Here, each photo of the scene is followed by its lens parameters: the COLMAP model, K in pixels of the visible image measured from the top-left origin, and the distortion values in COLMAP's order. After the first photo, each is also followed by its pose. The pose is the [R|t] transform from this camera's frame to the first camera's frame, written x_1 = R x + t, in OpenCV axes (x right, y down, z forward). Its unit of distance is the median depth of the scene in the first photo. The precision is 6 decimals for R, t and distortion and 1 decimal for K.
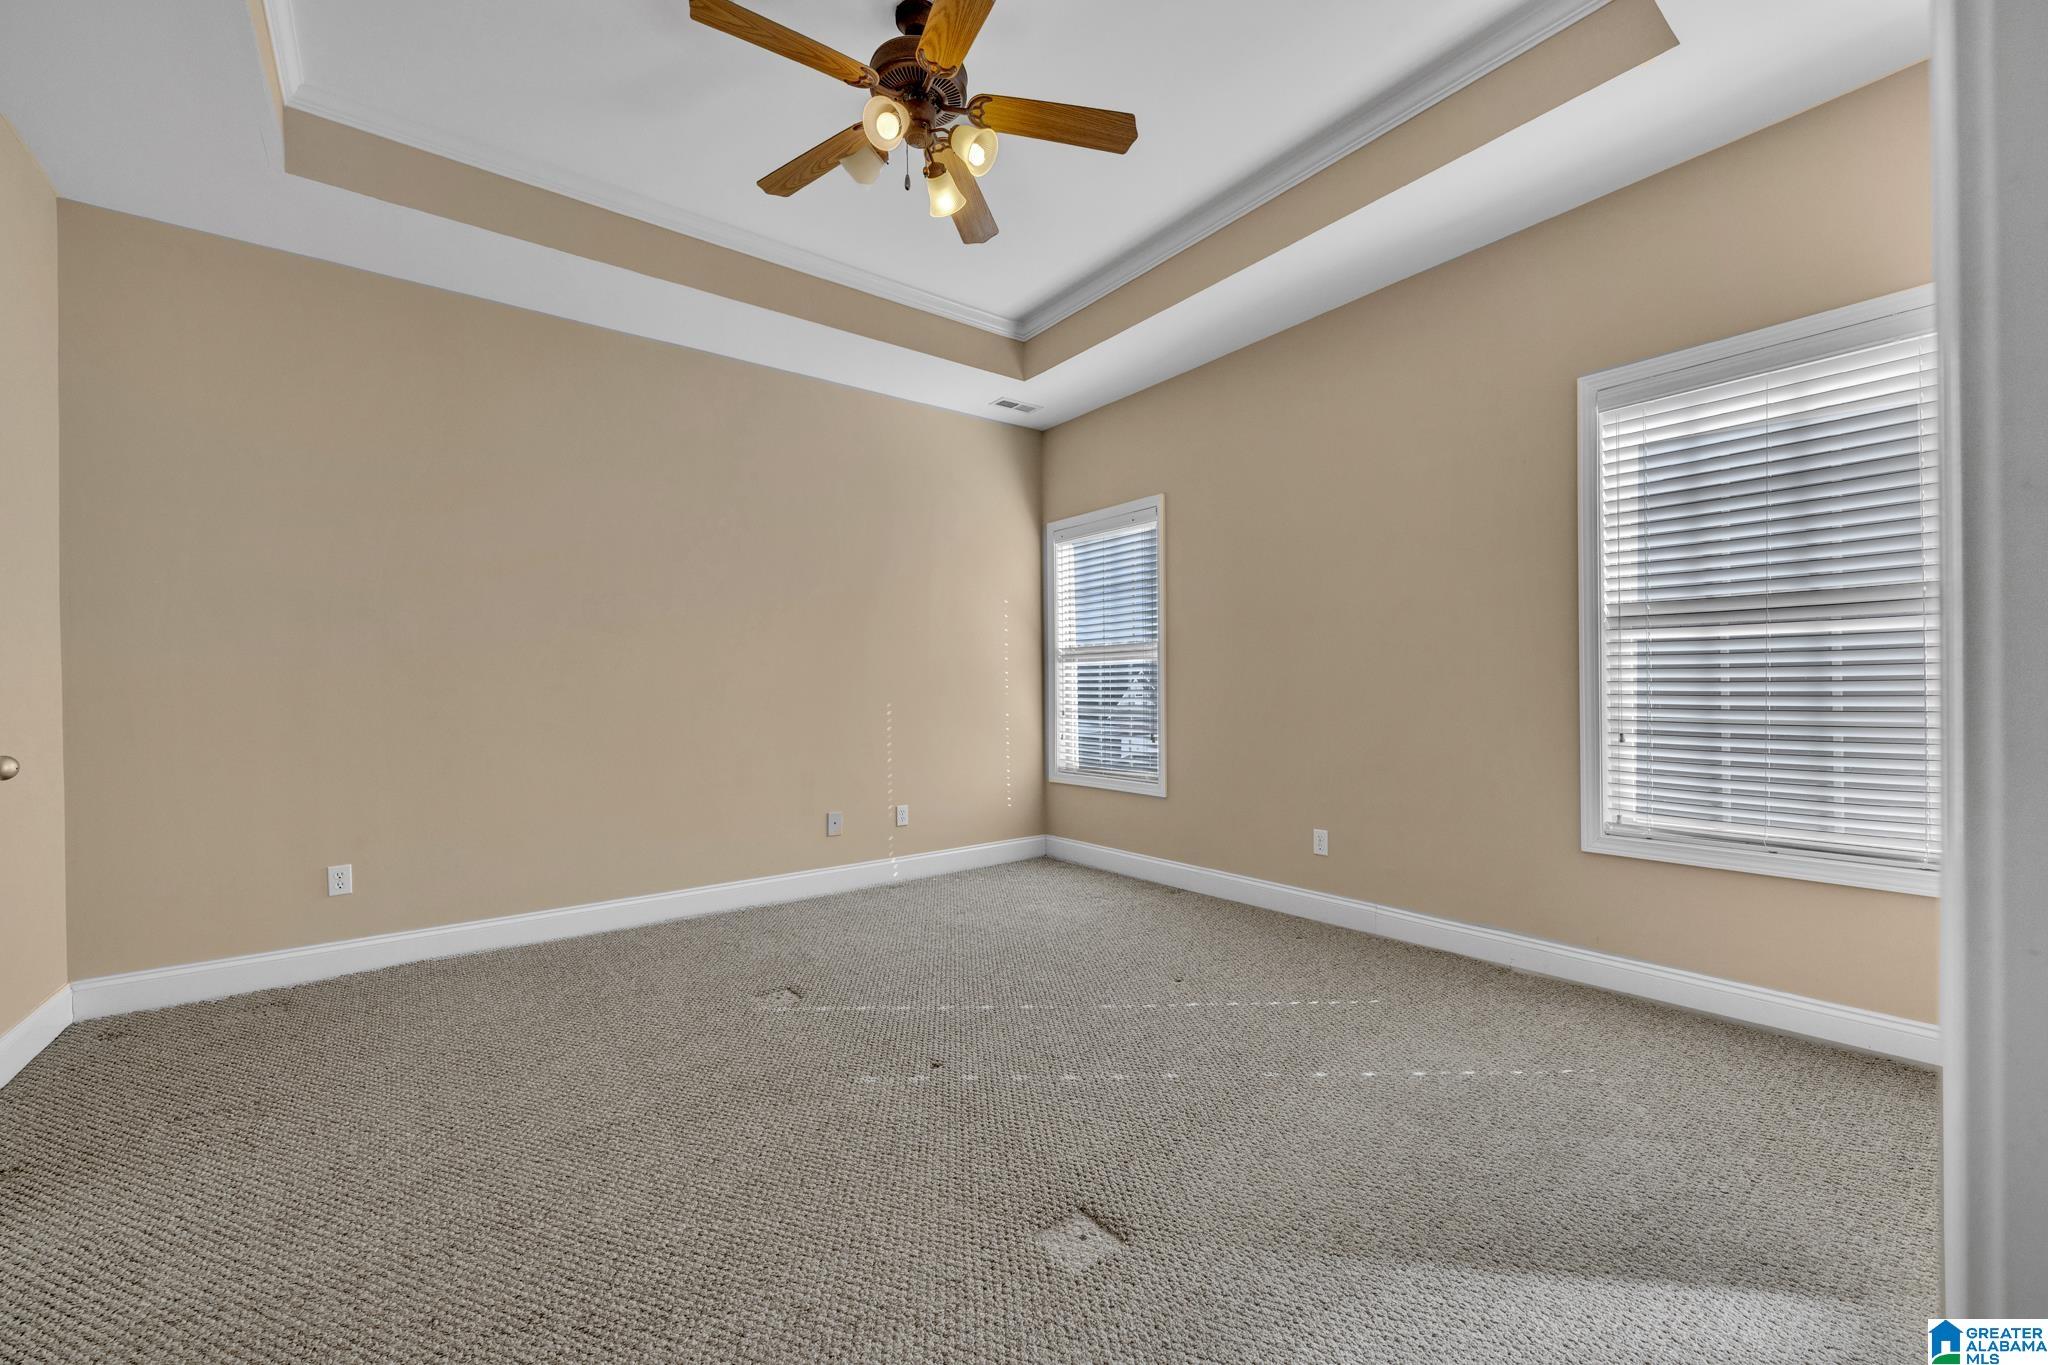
lens RADIAL K [[802.7, 0, 1025.9], [0, 802.7, 689.5], [0, 0, 1]] dist [0.000437, 0.000030]
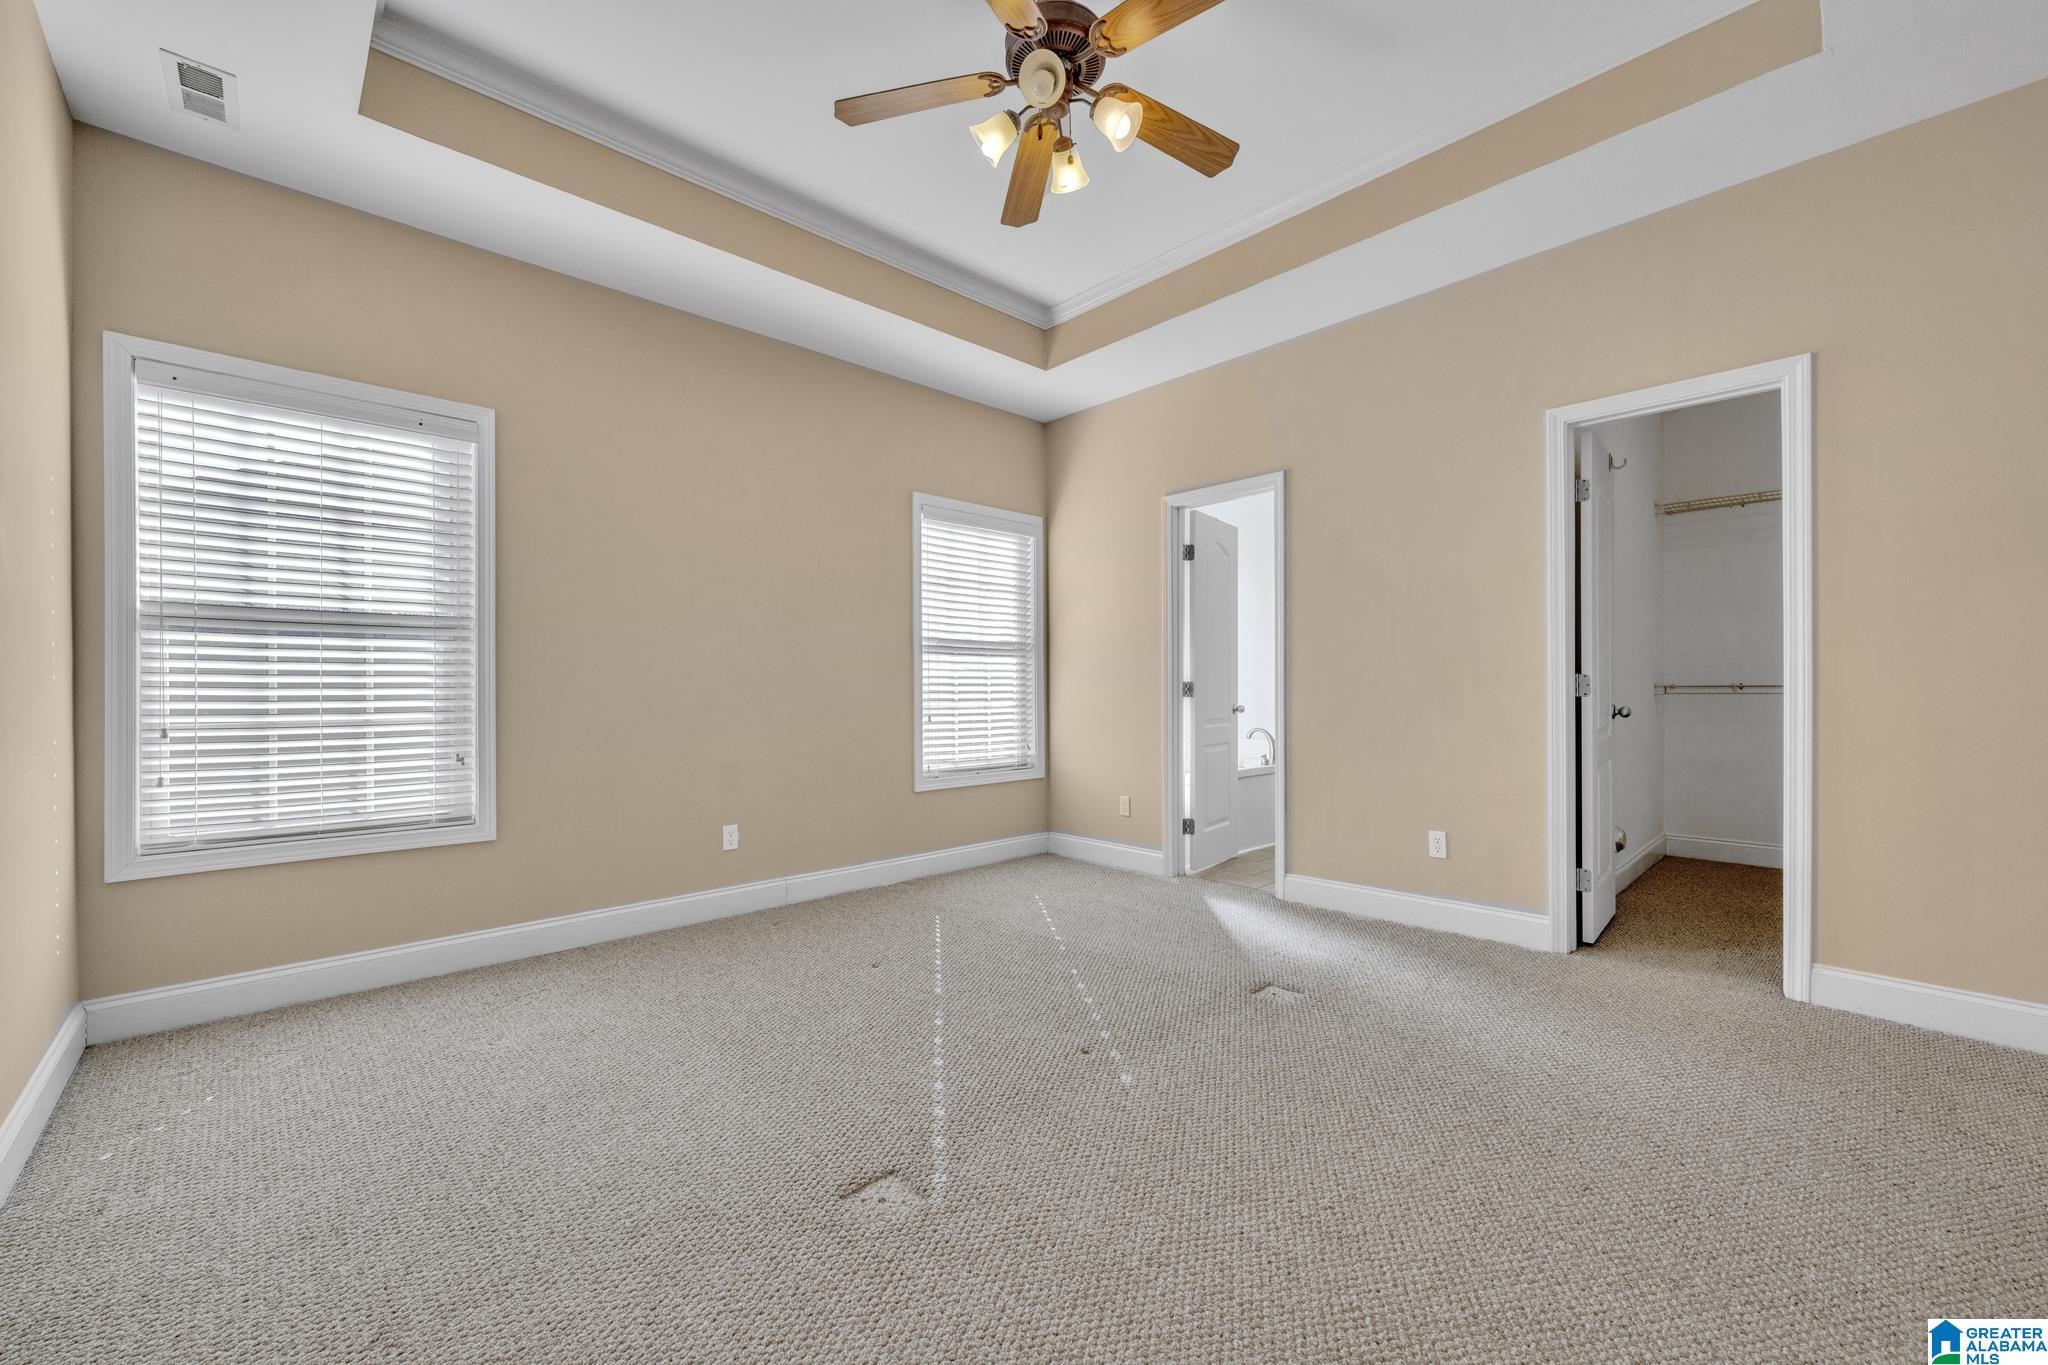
lens RADIAL K [[802.7, 0, 1025.9], [0, 802.7, 689.5], [0, 0, 1]] dist [0.000437, 0.000030]
pose [[-0.098481, 0.014160, 0.995038, -0.896546], [0.007769, 0.999879, -0.013460, 0.024051], [-0.995109, 0.006405, -0.098579, 0.945858]]
